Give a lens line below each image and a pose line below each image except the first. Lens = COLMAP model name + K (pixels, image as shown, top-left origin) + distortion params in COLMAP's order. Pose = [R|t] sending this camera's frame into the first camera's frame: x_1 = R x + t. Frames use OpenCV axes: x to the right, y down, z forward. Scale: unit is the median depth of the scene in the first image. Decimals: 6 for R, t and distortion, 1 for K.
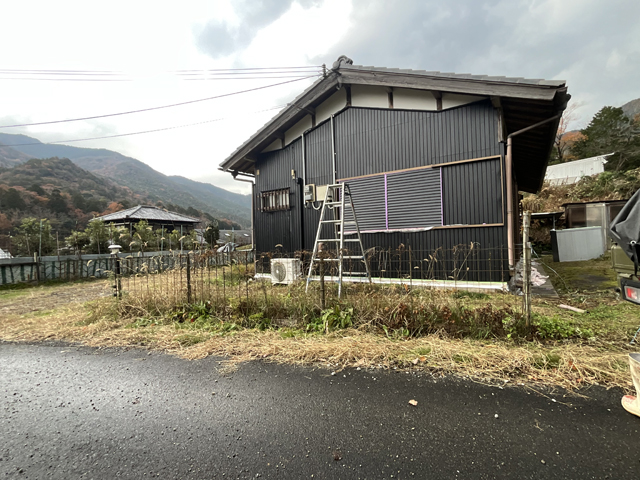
lens RADIAL K [[324.5, 0, 320.0], [0, 324.5, 240.0], [0, 0, 1]] dist [0.000579, 0.000228]
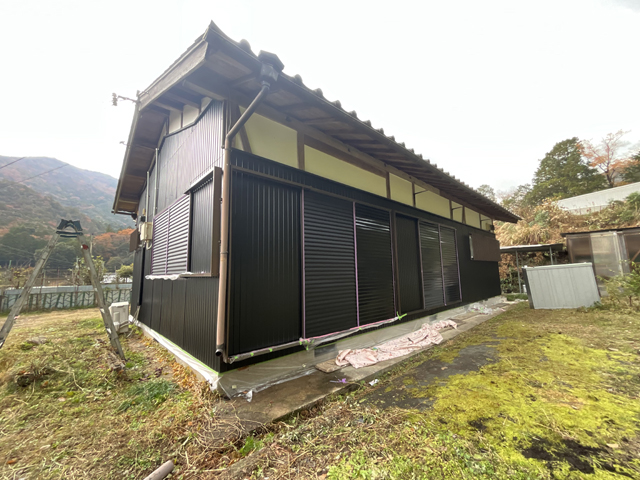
lens RADIAL K [[253.2, 0, 320.0], [0, 253.2, 240.0], [0, 0, 1]] dist [0.000906, 0.000019]
pose [[0.962452, -0.028535, -0.269949, 0.524805], [-0.001833, 0.993754, -0.111579, -0.034852], [0.271447, 0.107884, 0.956388, 0.328675]]
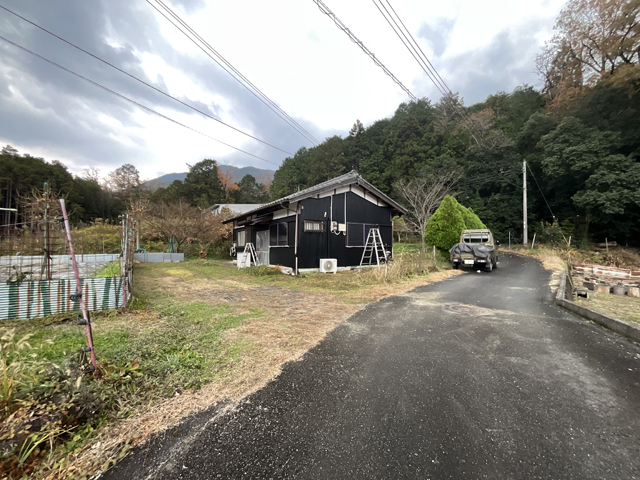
lens RADIAL K [[253.2, 0, 320.0], [0, 253.2, 240.0], [0, 0, 1]] dist [0.000906, 0.000019]
pose [[0.392279, 0.050296, 0.918470, -1.170621], [-0.030283, 0.998669, -0.041753, 0.008519], [-0.919348, -0.011435, 0.393280, 0.352704]]
